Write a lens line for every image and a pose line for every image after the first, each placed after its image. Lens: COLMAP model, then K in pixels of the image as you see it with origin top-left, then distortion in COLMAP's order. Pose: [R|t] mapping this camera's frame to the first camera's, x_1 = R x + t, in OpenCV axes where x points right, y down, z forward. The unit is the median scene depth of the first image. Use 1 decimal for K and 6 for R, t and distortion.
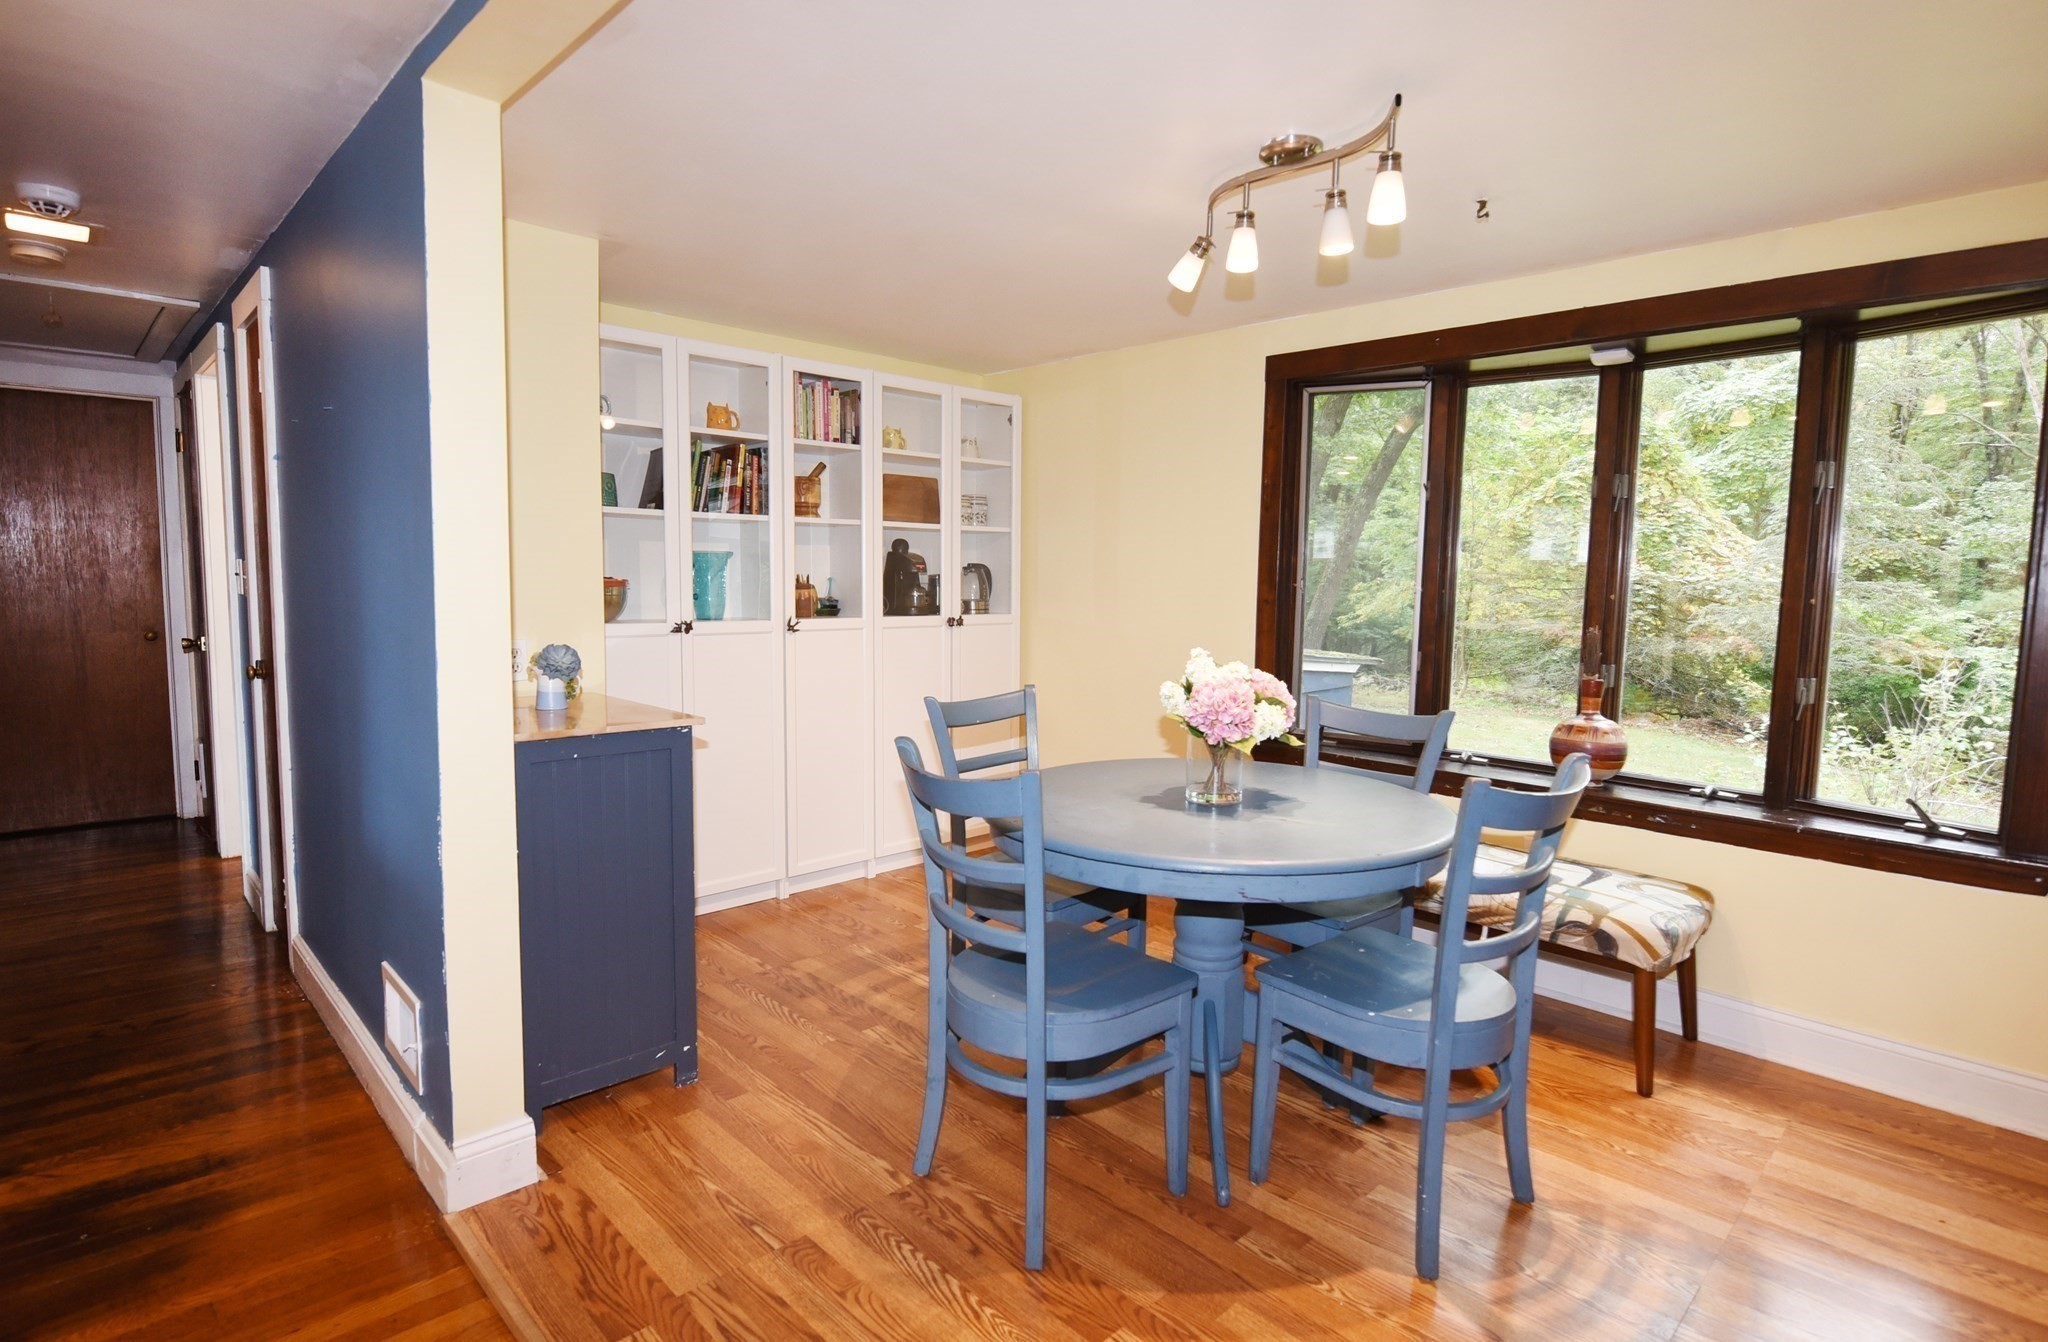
lens RADIAL K [[1030.0, 0, 1024.9], [0, 1030.0, 668.1], [0, 0, 1]] dist [-0.014947, -0.000486]
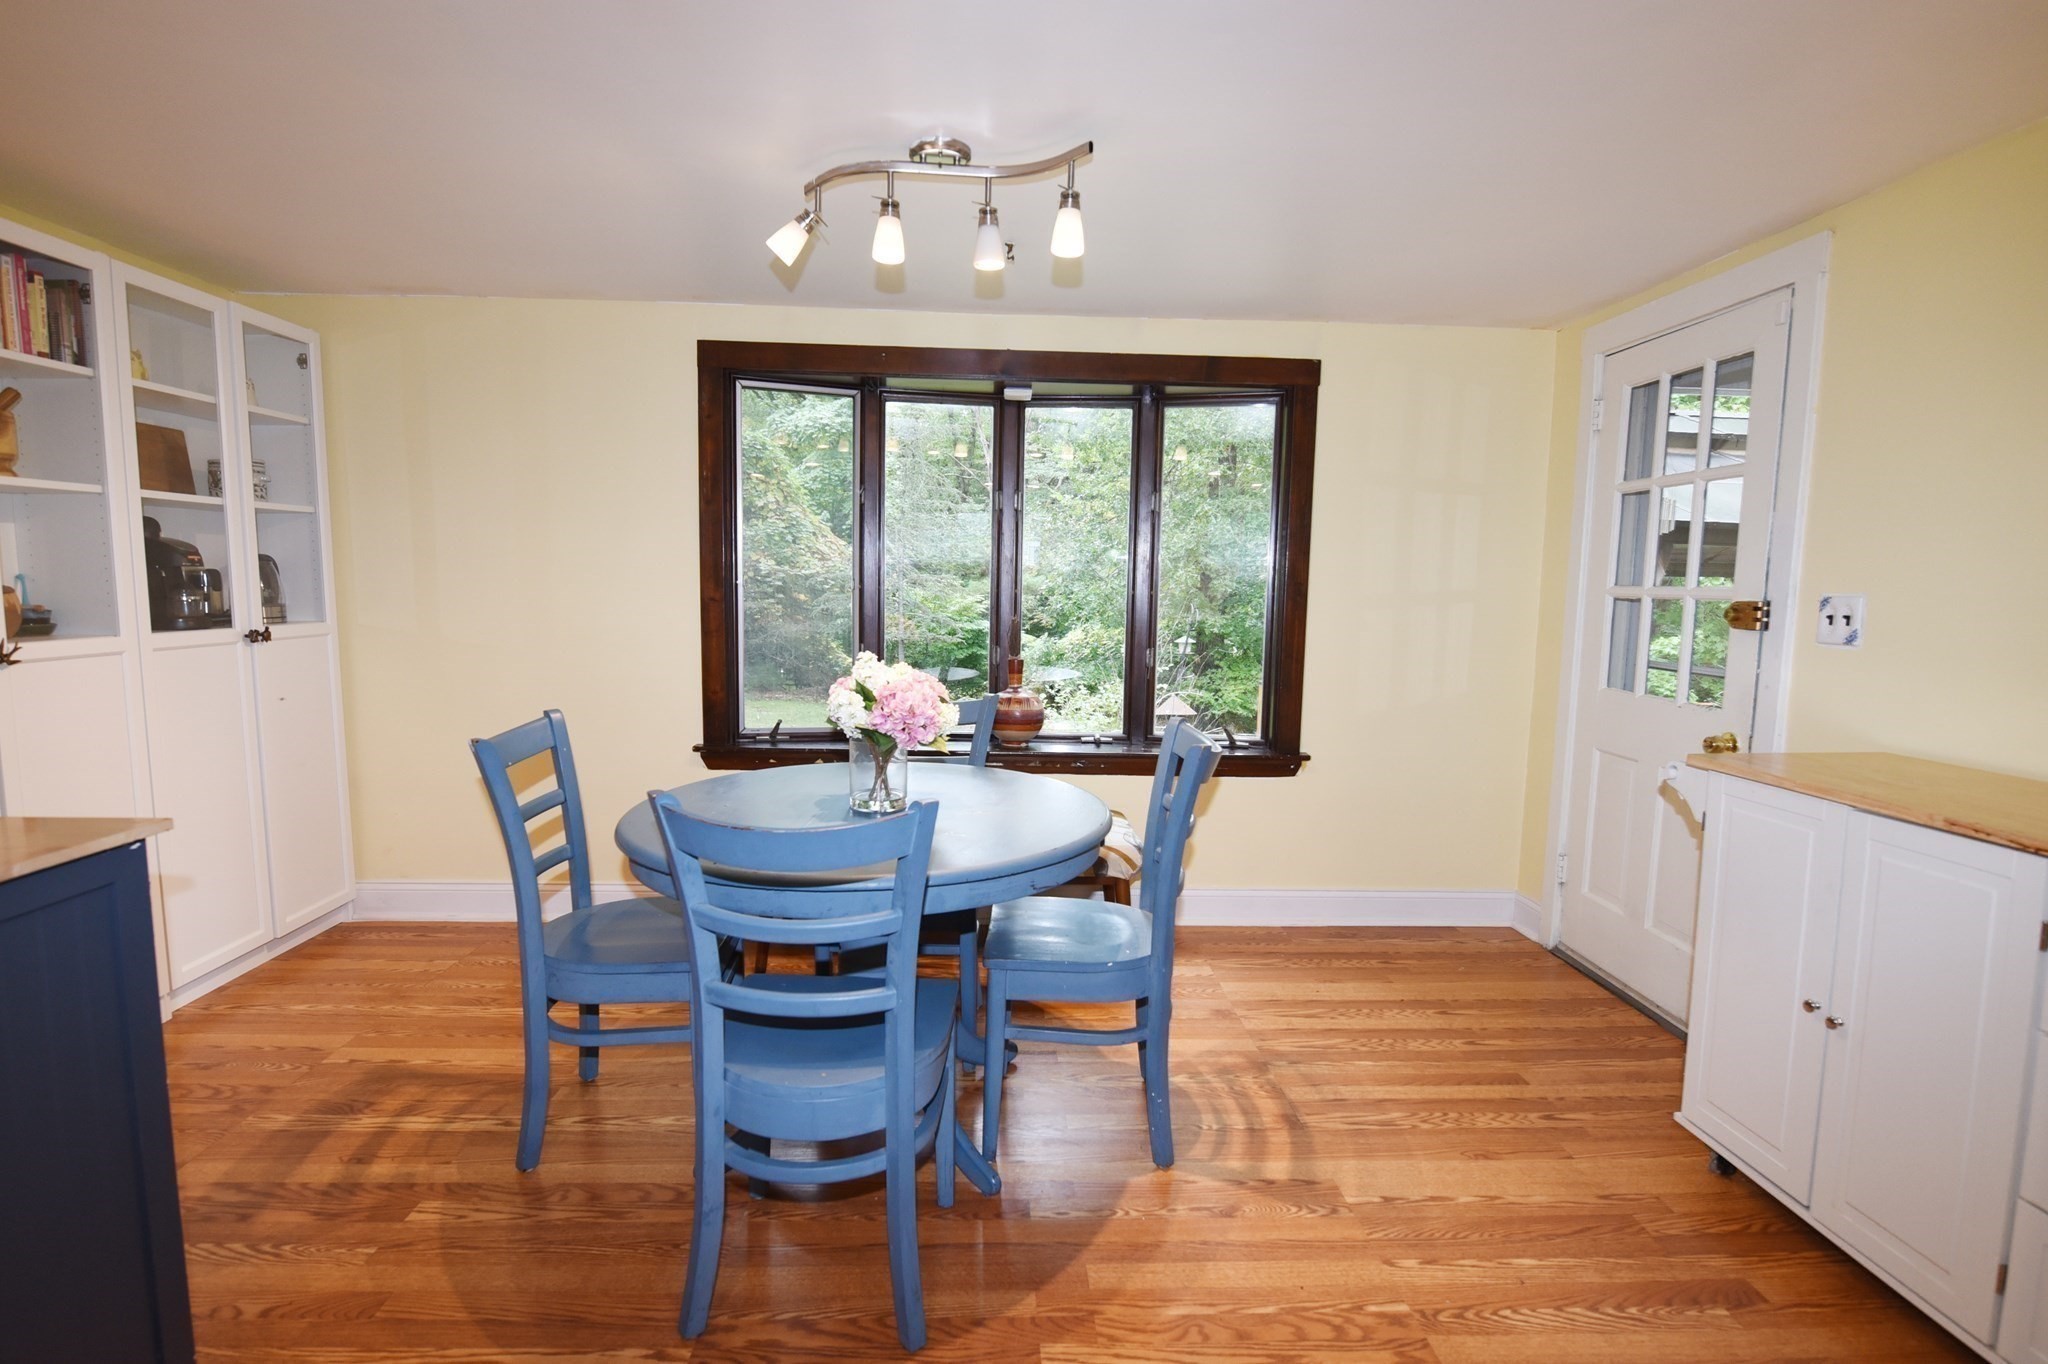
lens RADIAL K [[987.1, 0, 1023.5], [0, 987.1, 684.6], [0, 0, 1]] dist [-0.021358, -0.000288]
pose [[0.661015, -0.081532, 0.745930, -0.292725], [0.060363, 0.996635, 0.055444, -0.021402], [-0.747941, 0.008377, 0.663712, 0.198071]]
